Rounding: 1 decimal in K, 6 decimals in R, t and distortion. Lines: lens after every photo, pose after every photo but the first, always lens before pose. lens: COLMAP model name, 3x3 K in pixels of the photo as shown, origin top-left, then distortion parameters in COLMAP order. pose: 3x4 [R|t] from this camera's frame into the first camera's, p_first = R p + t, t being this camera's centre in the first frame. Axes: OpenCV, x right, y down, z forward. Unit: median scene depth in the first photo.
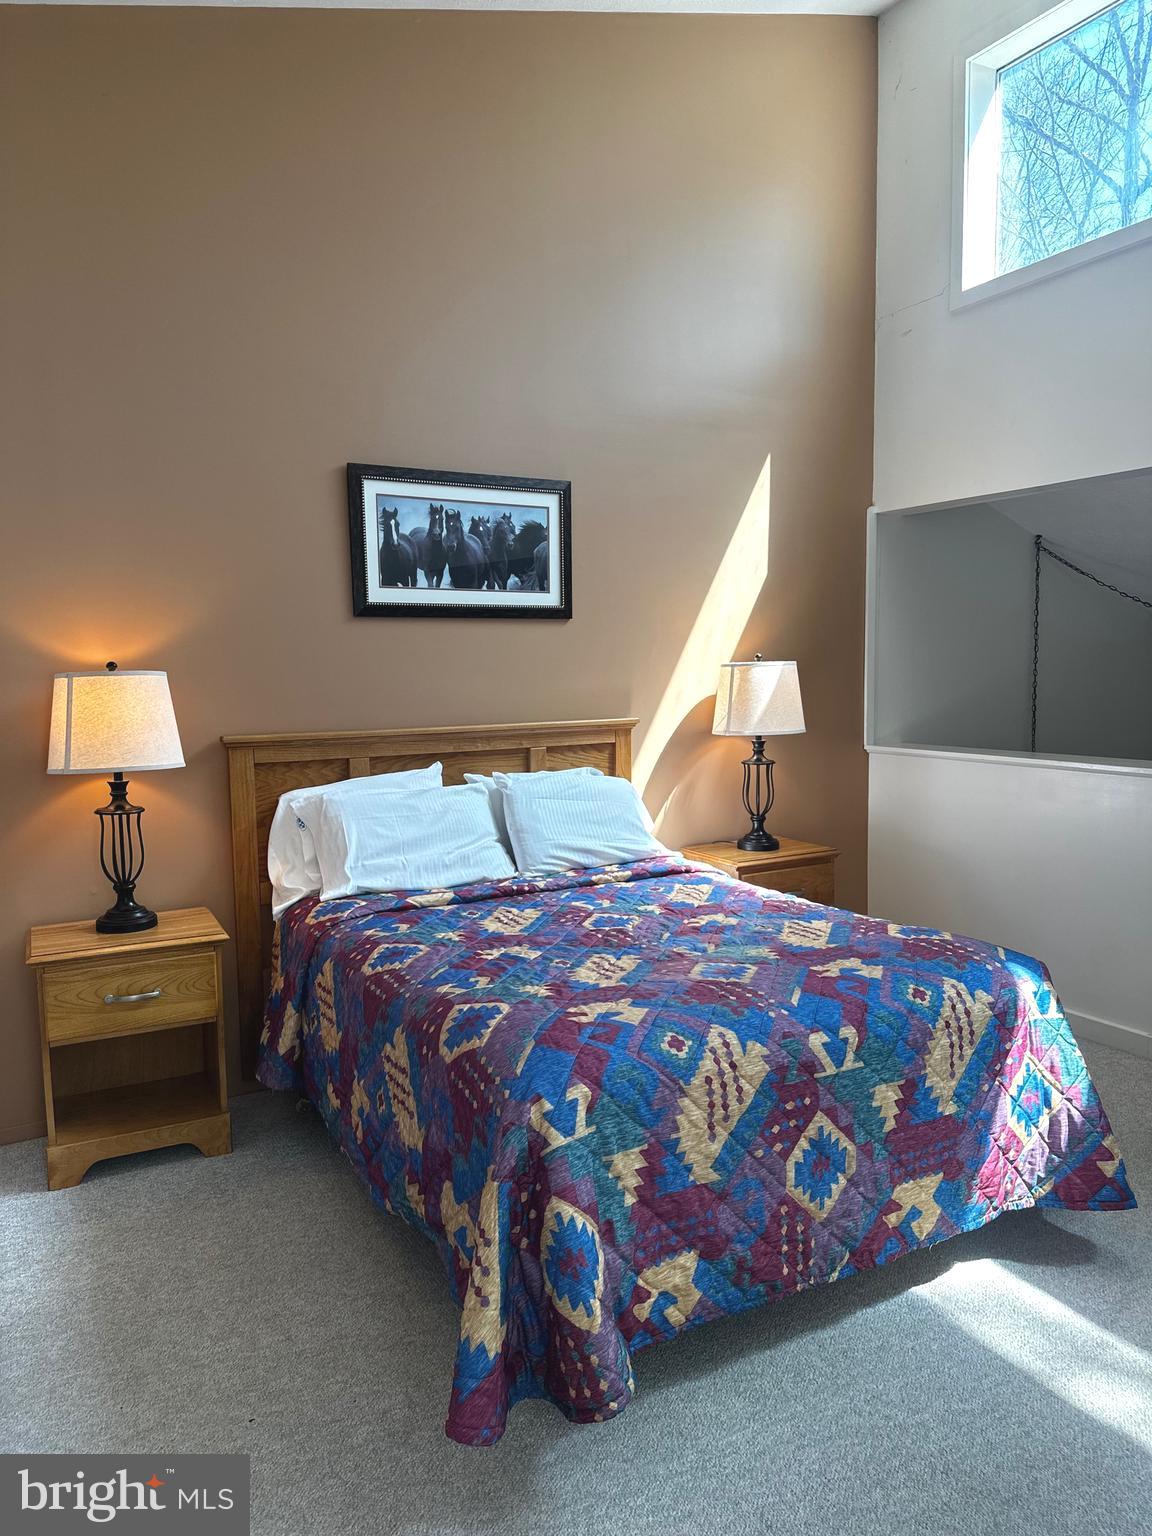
lens RADIAL K [[1068.4, 0, 577.7], [0, 1068.4, 780.0], [0, 0, 1]] dist [0.067607, -0.031225]
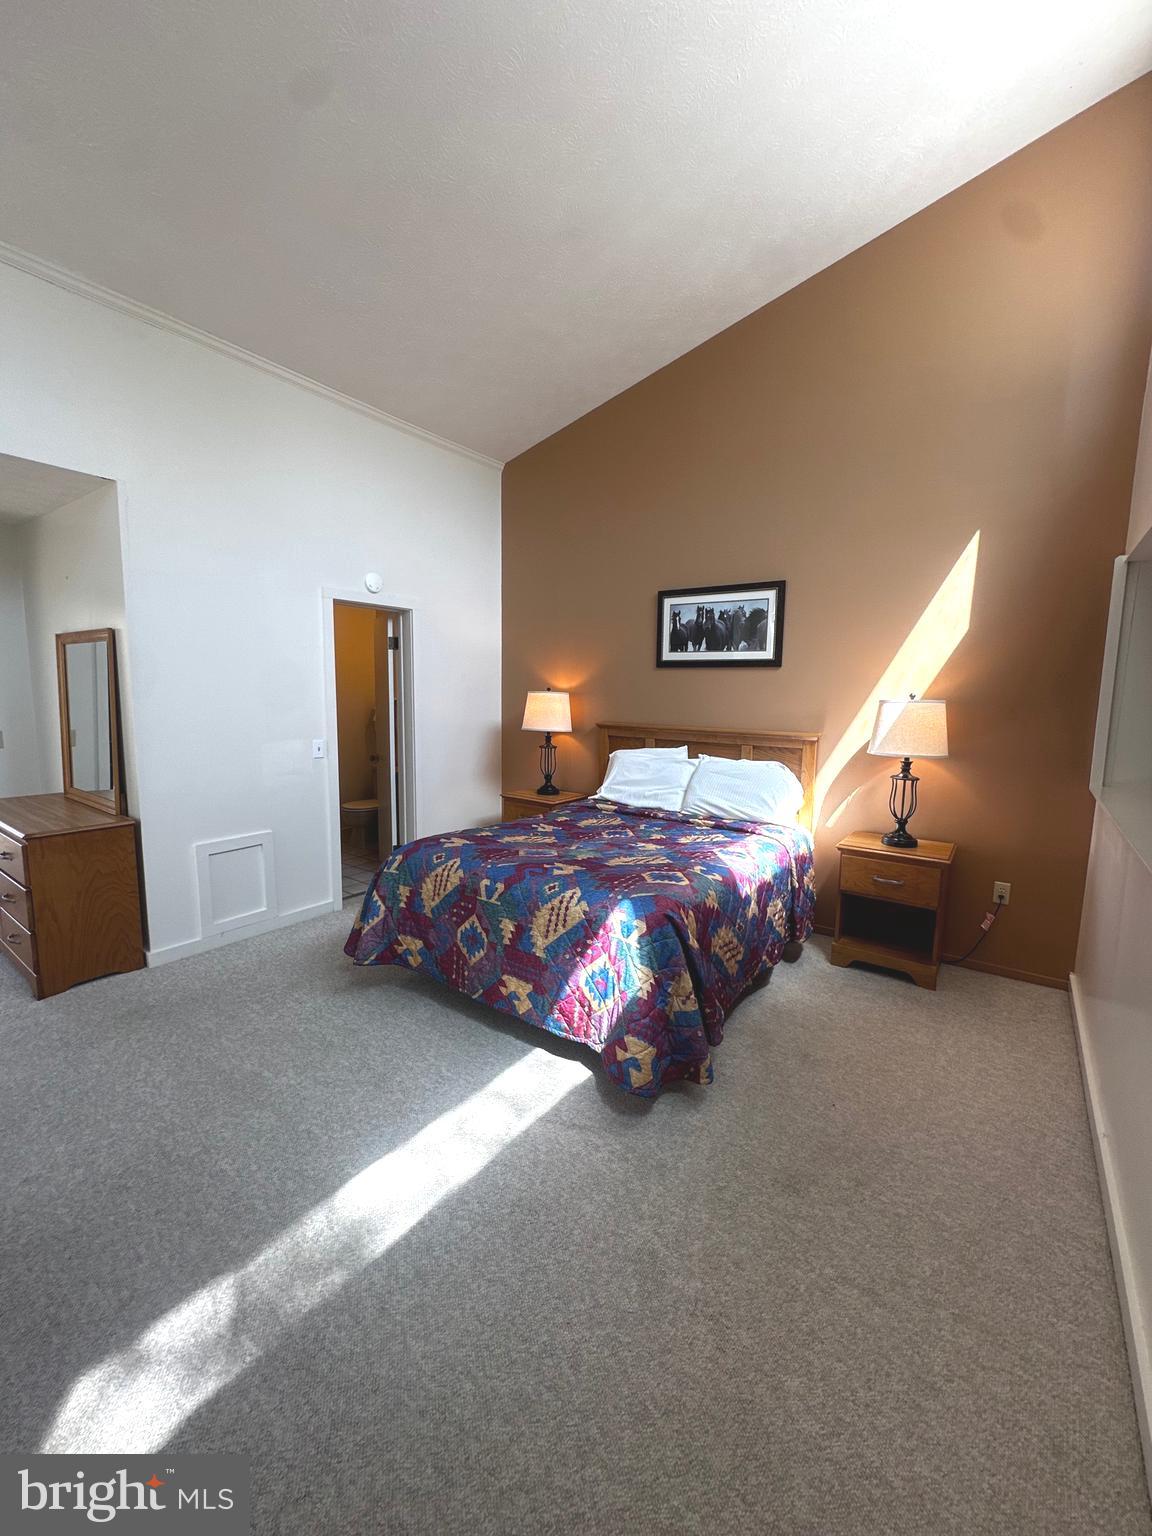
lens RADIAL K [[616.3, 0, 580.1], [0, 616.3, 765.8], [0, 0, 1]] dist [-0.004584, 0.001297]
pose [[0.424966, 0.135587, -0.894997, 1.033204], [-0.123563, 0.988153, 0.091028, -0.078071], [0.896736, 0.071904, 0.436685, 0.514170]]
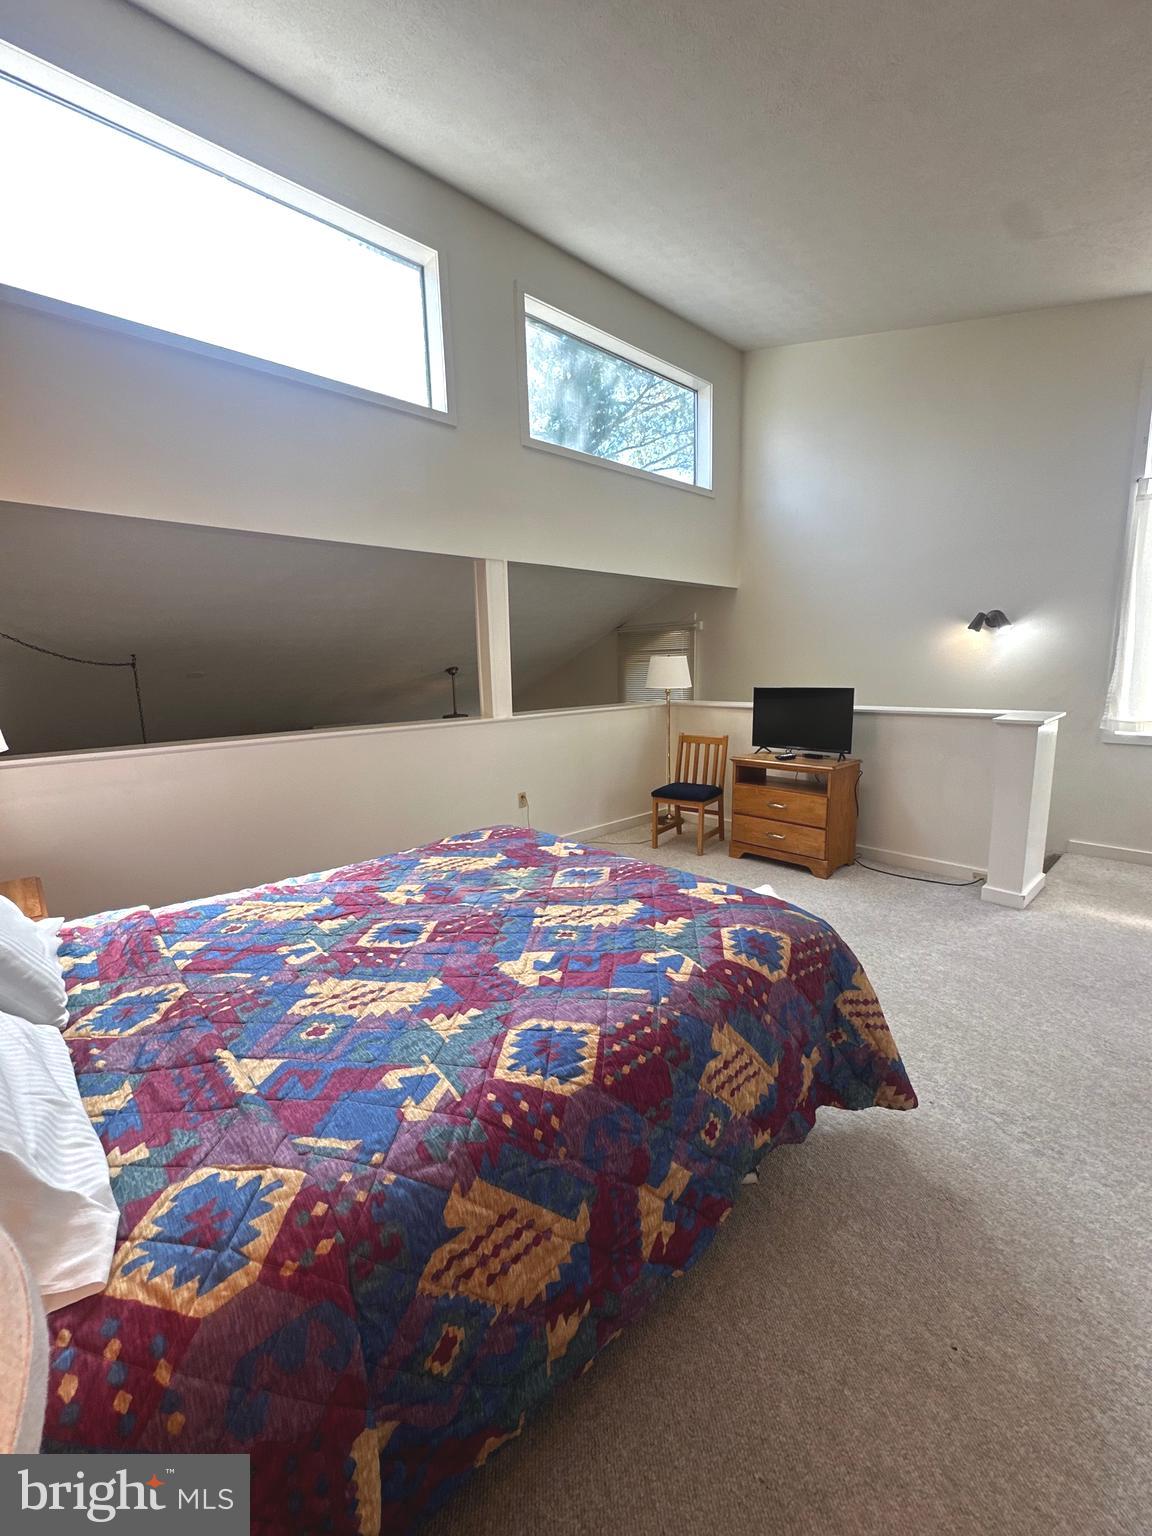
lens RADIAL K [[616.3, 0, 570.2], [0, 616.3, 774.6], [0, 0, 1]] dist [-0.004584, 0.001297]
pose [[-0.230212, -0.147381, 0.961916, -0.529590], [0.134618, 0.974139, 0.181471, -0.079591], [-0.963784, 0.171268, -0.204418, 1.039974]]
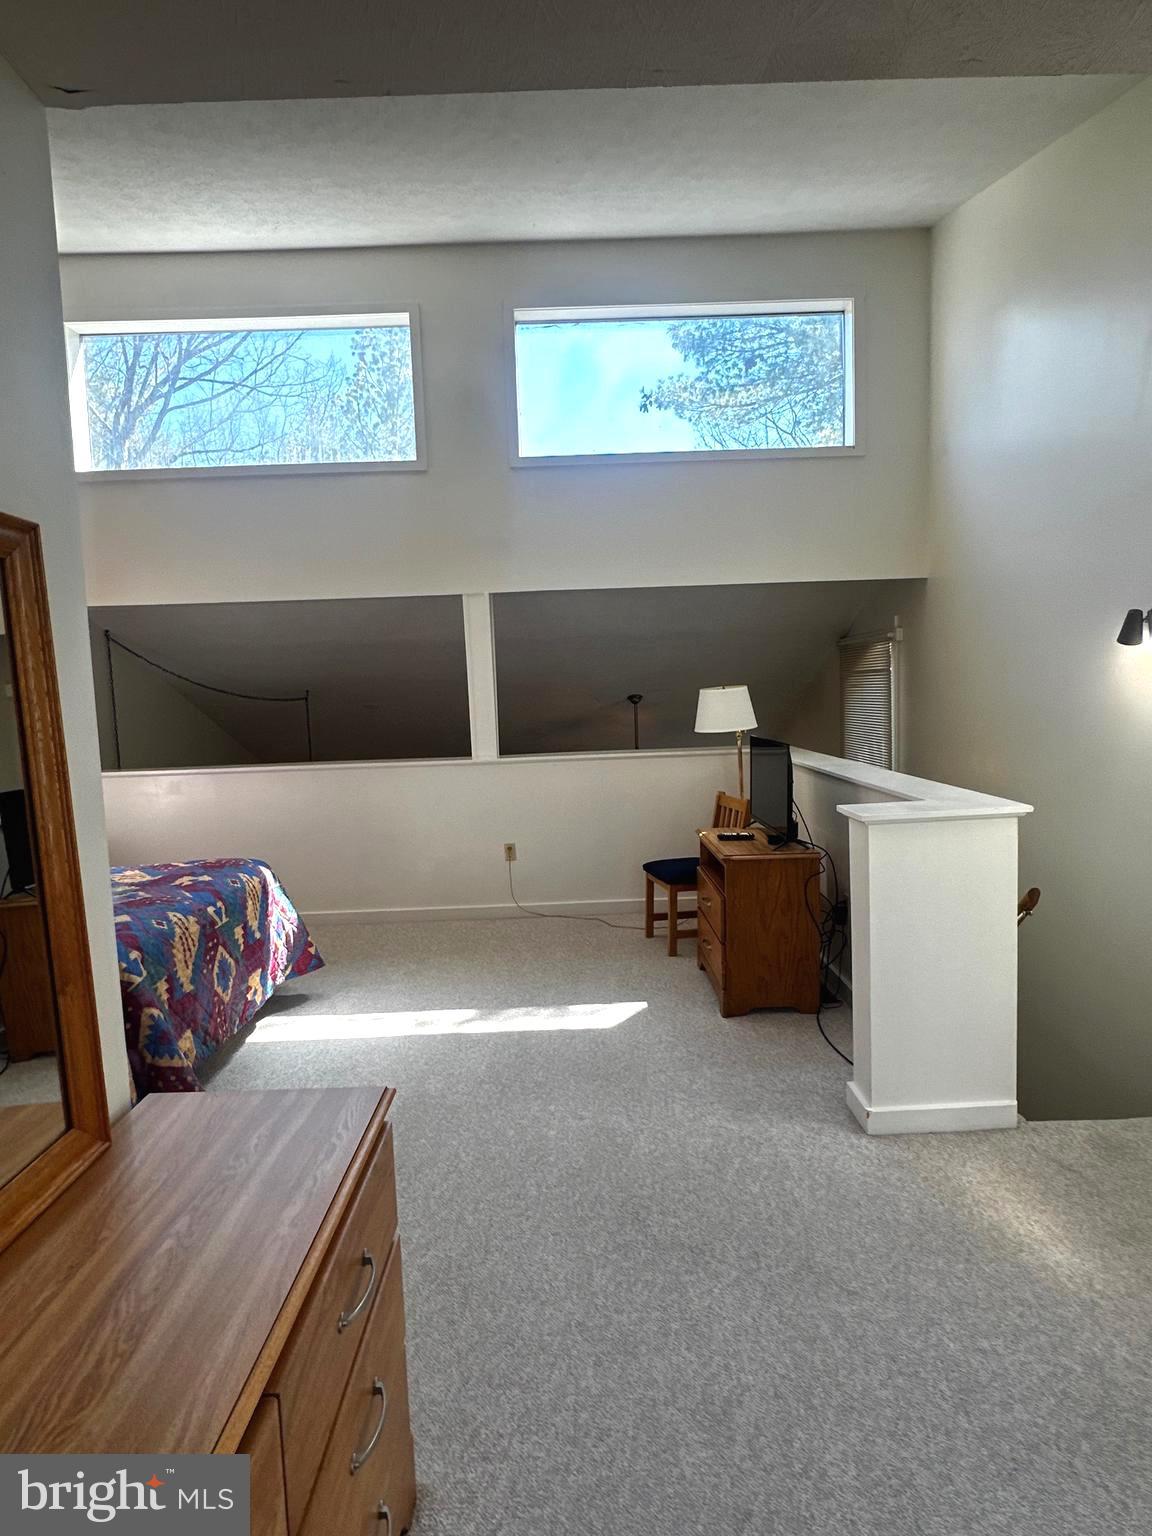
lens RADIAL K [[833.7, 0, 576.7], [0, 833.7, 775.5], [0, 0, 1]] dist [-0.004812, 0.001791]
pose [[0.471698, -0.088013, 0.877357, -0.575902], [0.122178, 0.991932, 0.033819, 0.031912], [-0.873255, 0.091242, 0.478645, -0.208219]]
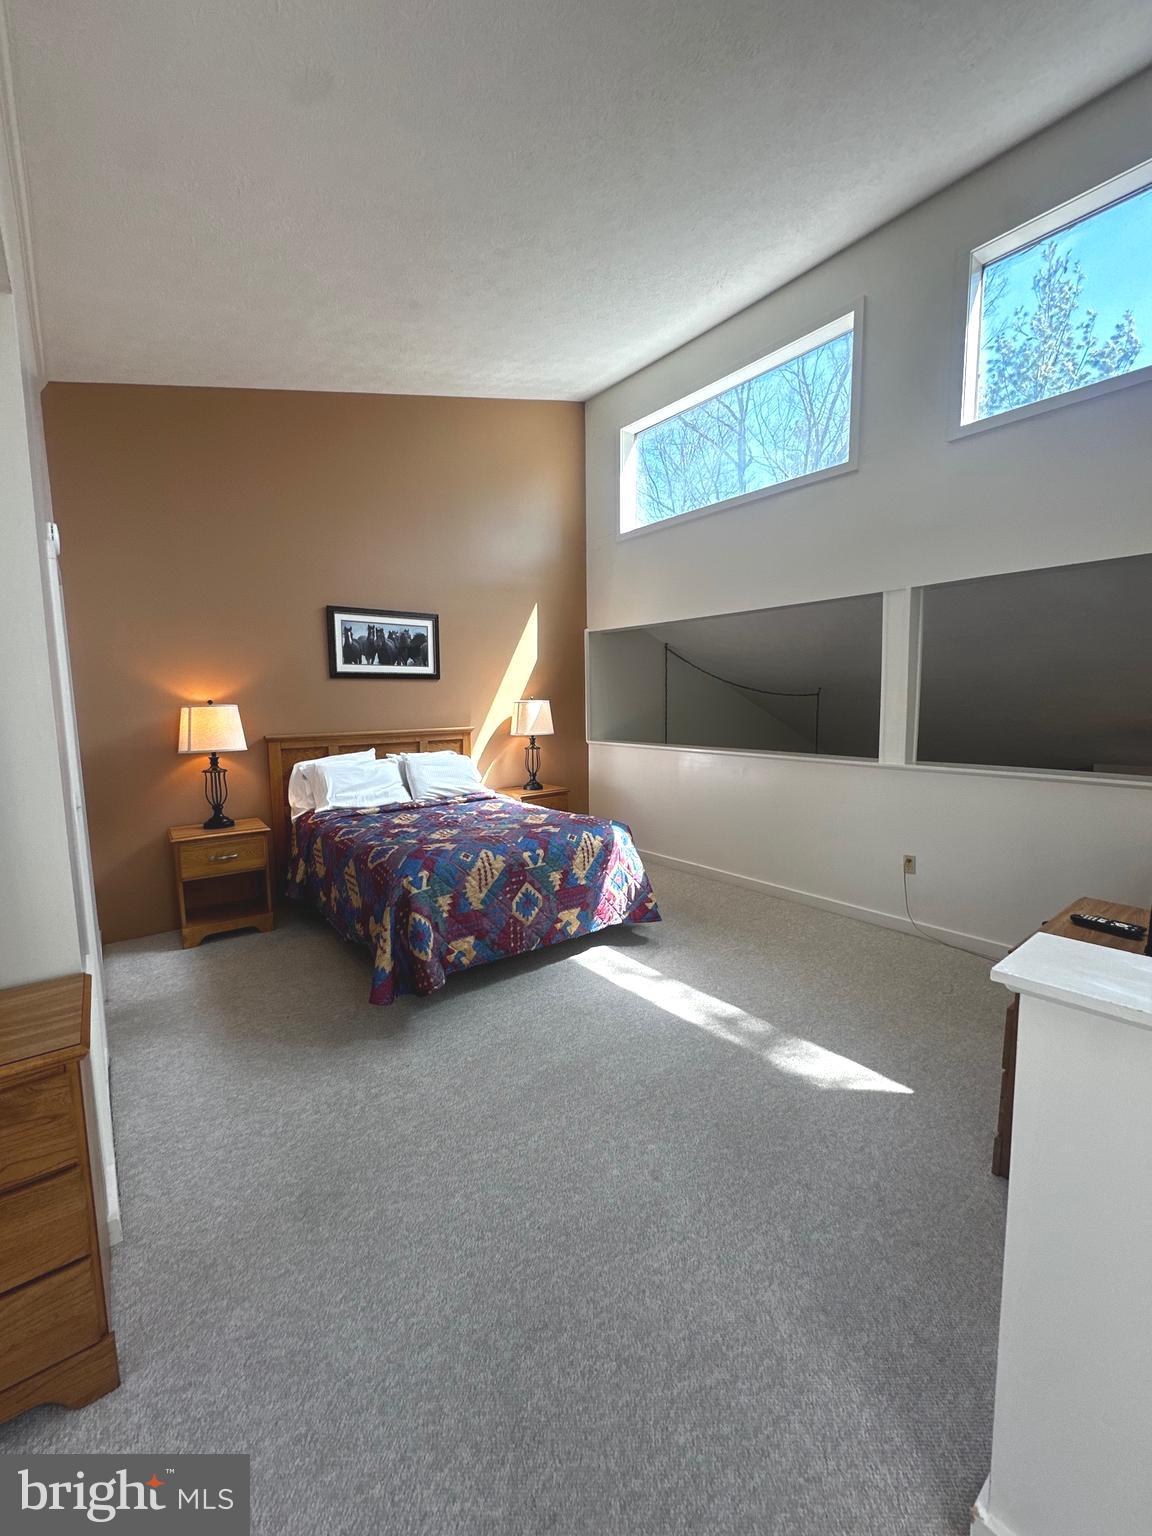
lens RADIAL K [[616.3, 0, 573.7], [0, 616.3, 767.9], [0, 0, 1]] dist [-0.004584, 0.001297]
pose [[0.986986, -0.012619, 0.160310, 0.084141], [0.012315, 0.999920, 0.002885, 0.031531], [-0.160334, -0.000873, 0.987062, -0.335180]]
